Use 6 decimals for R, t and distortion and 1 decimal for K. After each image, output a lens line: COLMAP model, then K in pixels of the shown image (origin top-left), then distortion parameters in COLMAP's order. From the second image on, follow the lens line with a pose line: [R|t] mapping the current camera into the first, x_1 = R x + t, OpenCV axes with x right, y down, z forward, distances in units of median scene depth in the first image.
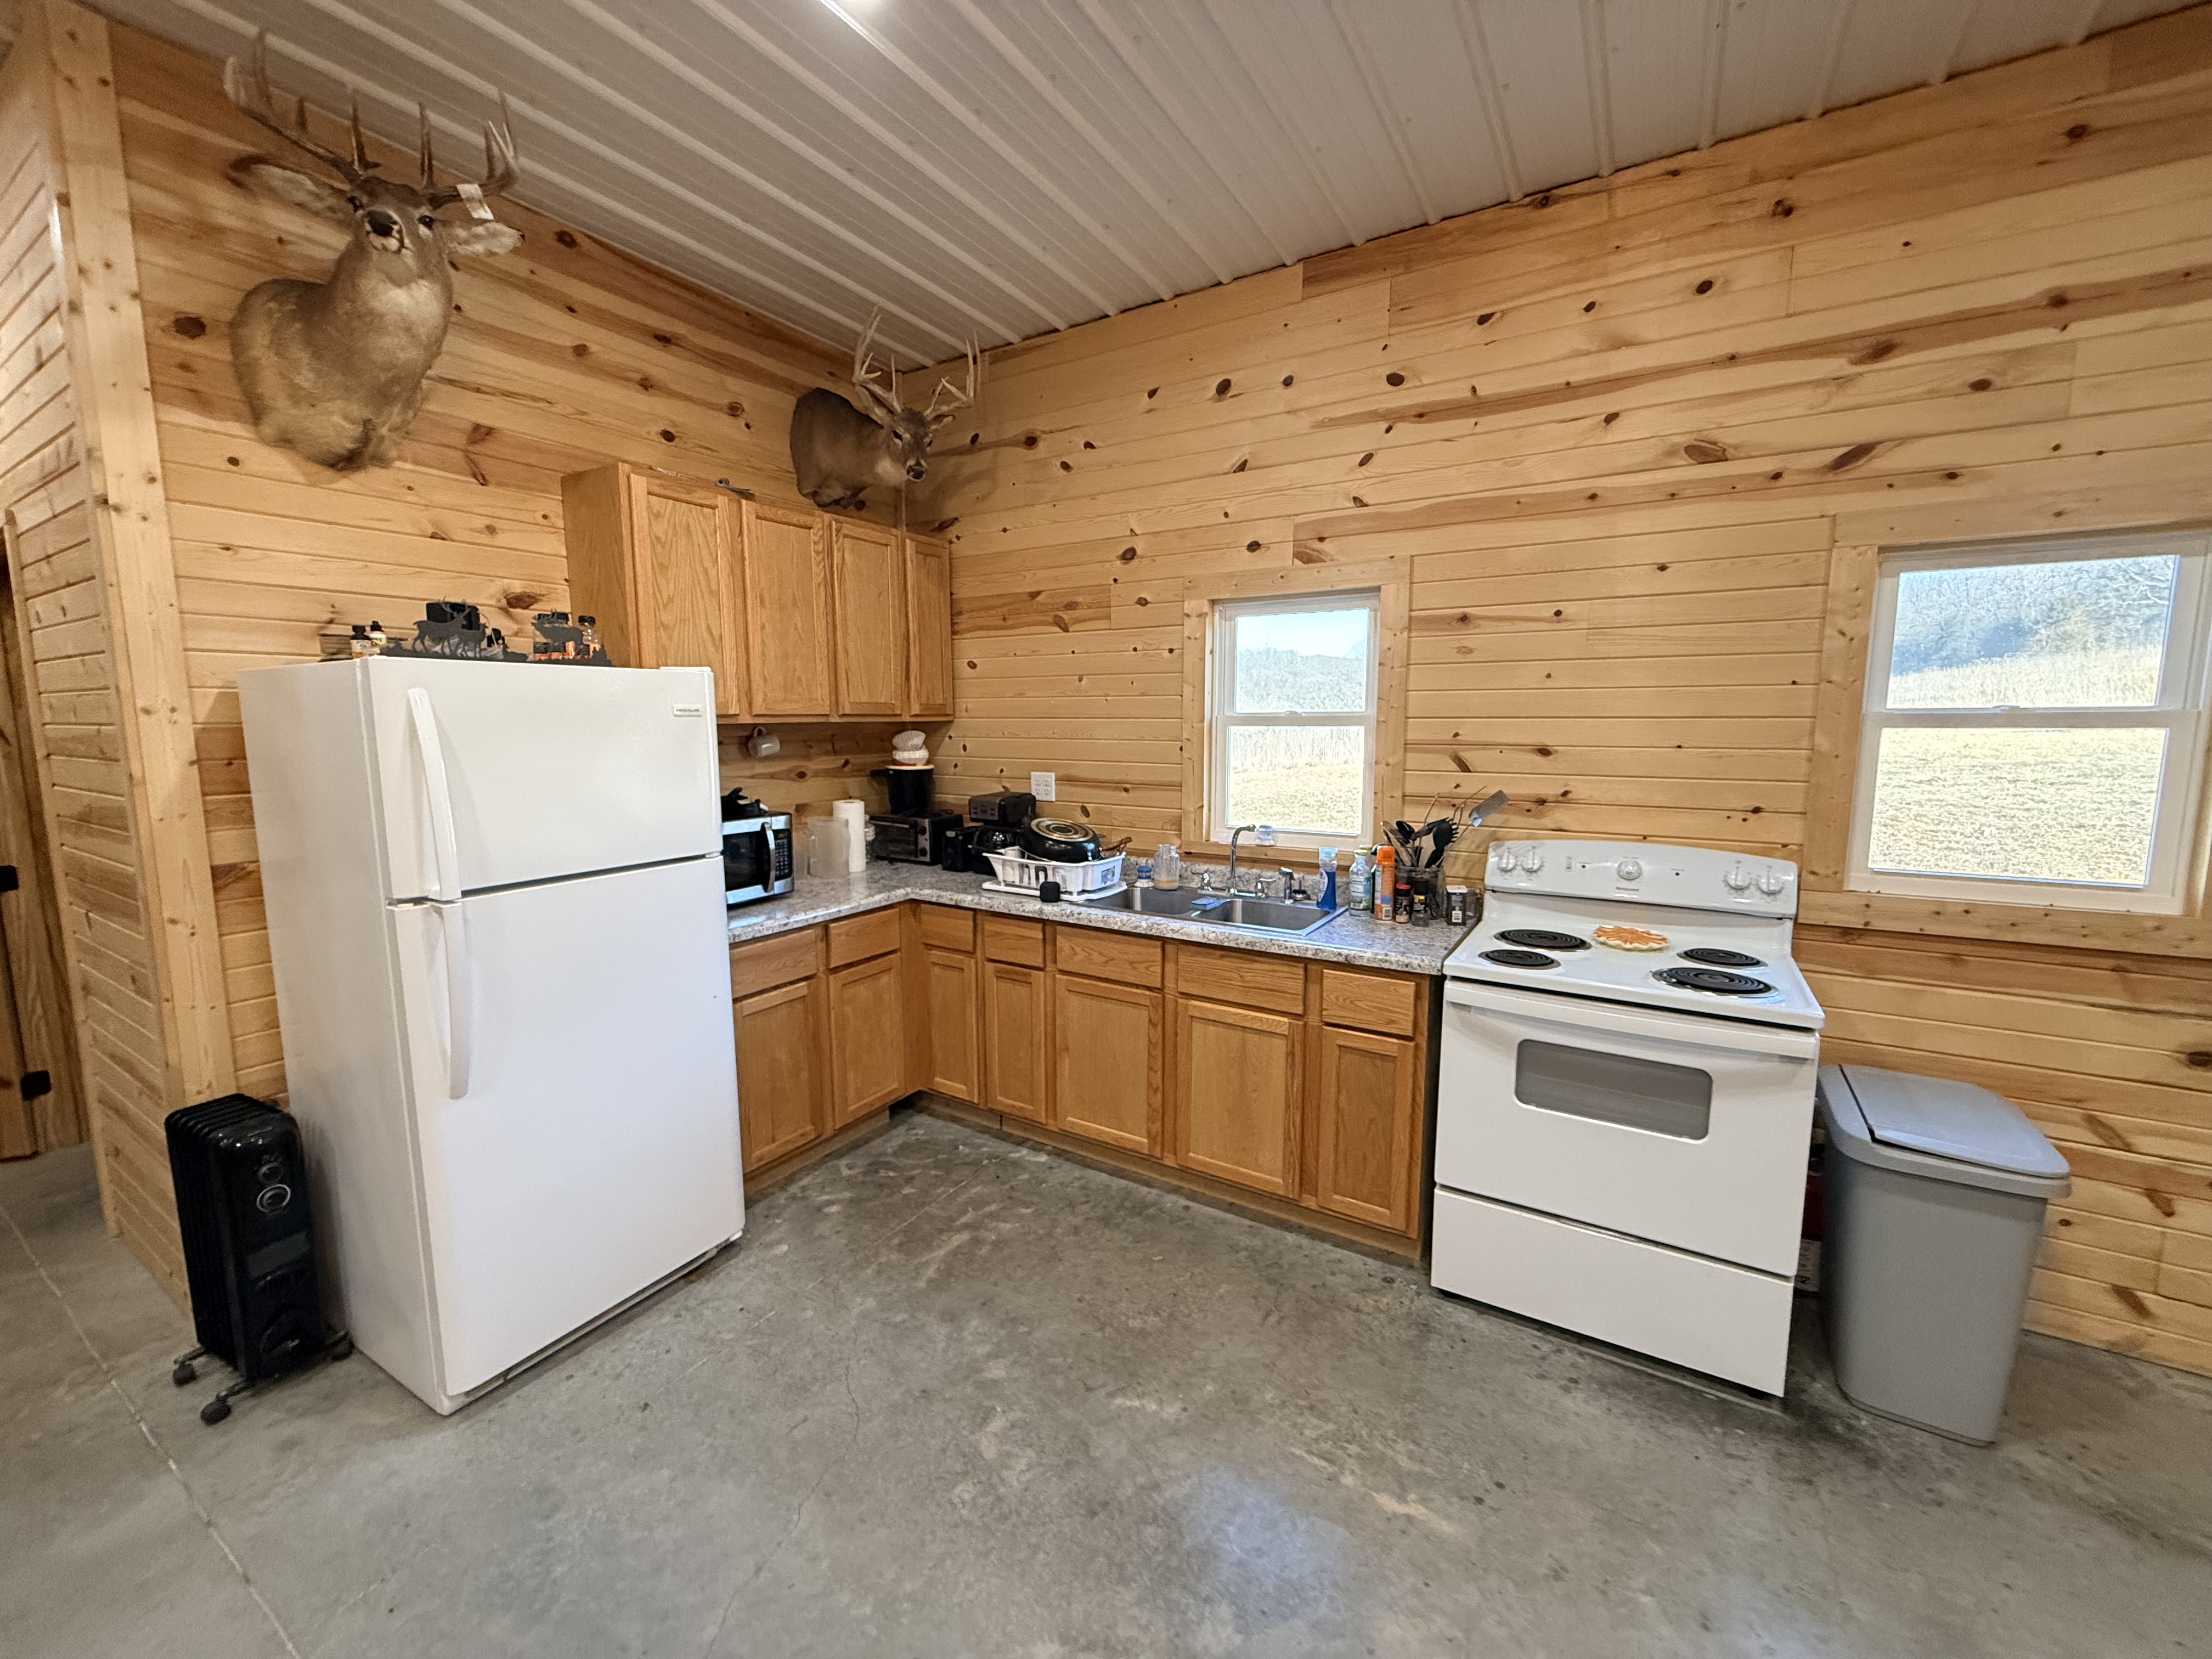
lens RADIAL K [[884.6, 0, 1099.9], [0, 884.6, 824.4], [0, 0, 1]] dist [0.002531, -0.000010]
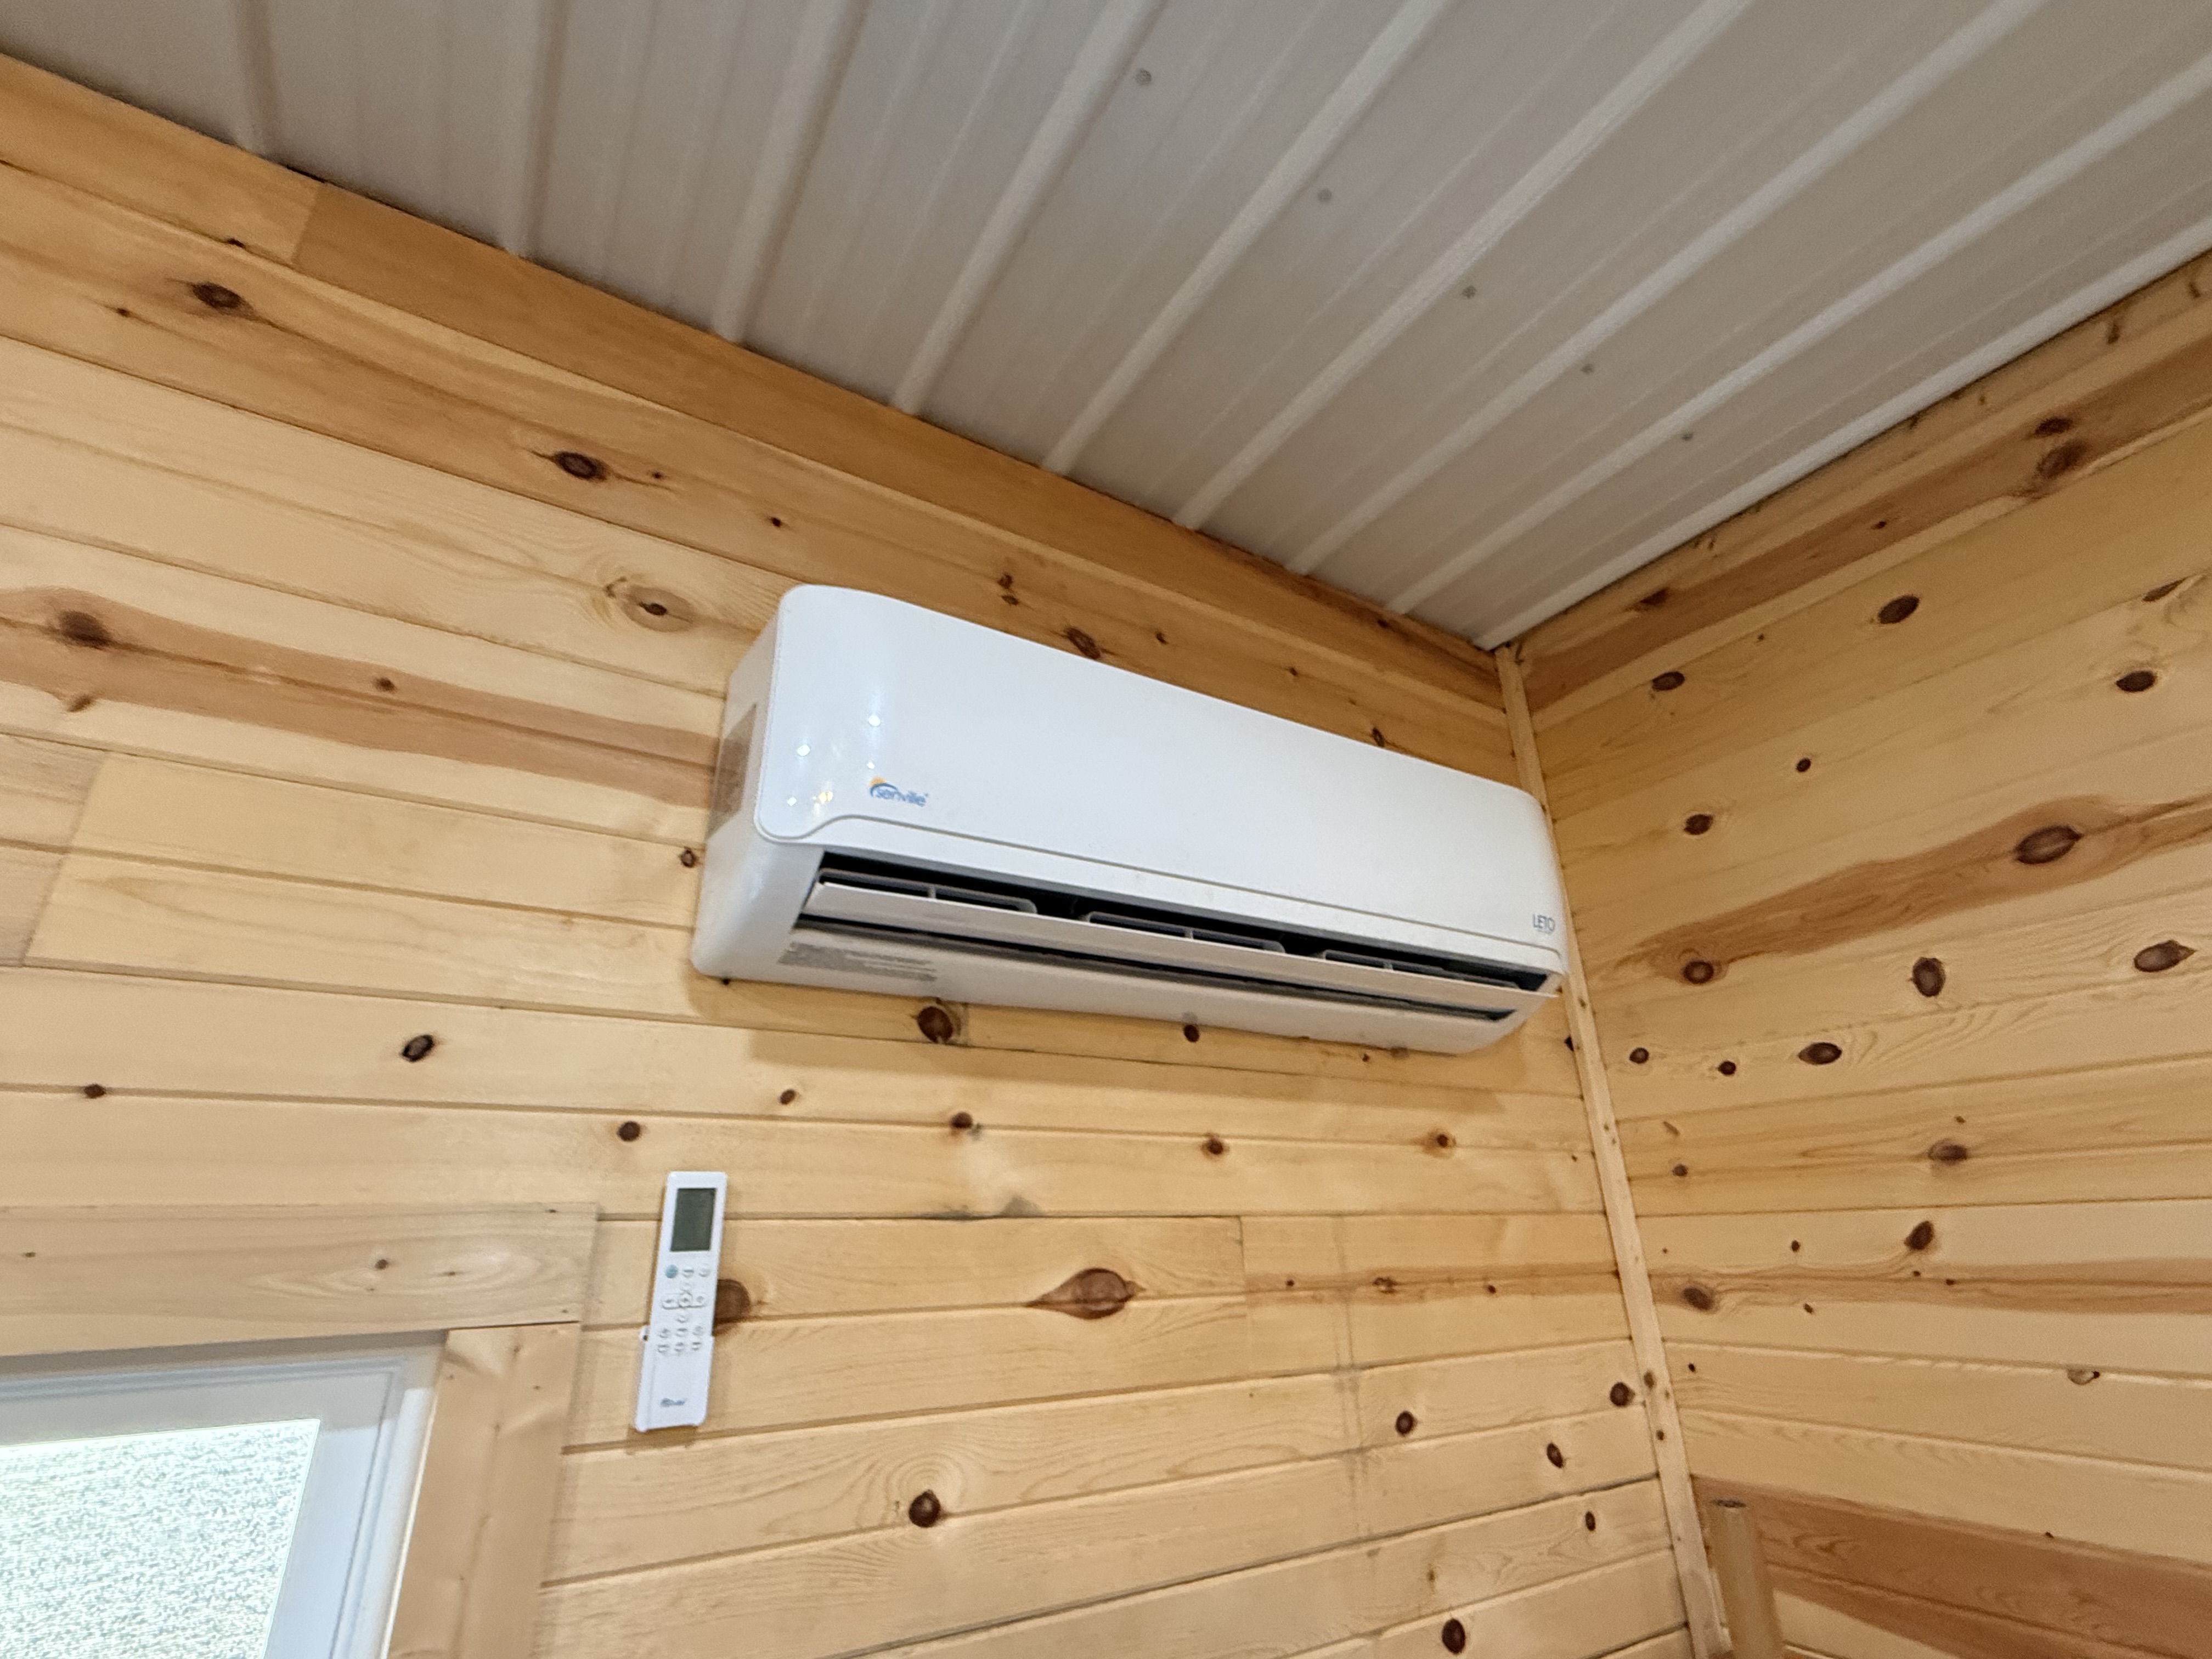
lens RADIAL K [[1008.0, 0, 1100.0], [0, 1008.0, 827.0], [0, 0, 1]] dist [-0.004470, -0.000738]
pose [[0.442172, 0.333981, 0.832431, 0.704035], [0.125905, 0.895787, -0.426278, -0.225680], [-0.888050, 0.293295, 0.354042, 0.394151]]
